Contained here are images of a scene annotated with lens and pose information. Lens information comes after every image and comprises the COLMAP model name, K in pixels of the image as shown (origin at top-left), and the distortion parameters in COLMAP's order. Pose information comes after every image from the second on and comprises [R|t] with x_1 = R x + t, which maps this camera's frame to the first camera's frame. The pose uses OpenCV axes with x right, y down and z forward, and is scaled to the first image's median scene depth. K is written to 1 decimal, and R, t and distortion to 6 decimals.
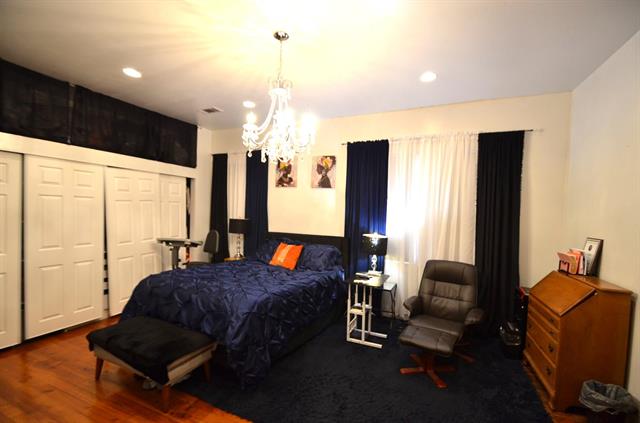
lens RADIAL K [[282.5, 0, 324.6], [0, 282.5, 218.4], [0, 0, 1]] dist [0.008935, -0.013456]
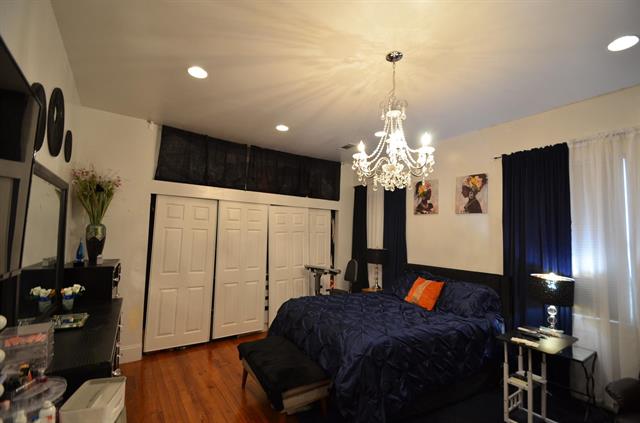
lens RADIAL K [[282.5, 0, 319.2], [0, 282.5, 217.4], [0, 0, 1]] dist [0.008935, -0.013456]
pose [[0.842245, -0.041082, -0.537528, 0.076038], [-0.013133, 0.995233, -0.096641, -0.011534], [0.538935, 0.088455, 0.837690, 0.078234]]
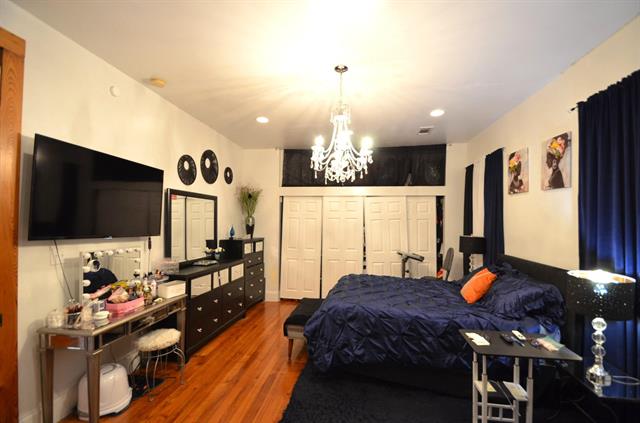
lens RADIAL K [[282.5, 0, 315.7], [0, 282.5, 217.2], [0, 0, 1]] dist [0.008935, -0.013456]
pose [[0.230458, -0.039955, -0.972262, 0.551108], [-0.028394, 0.998455, -0.047762, -0.002471], [0.972668, 0.038613, 0.228967, 0.417701]]
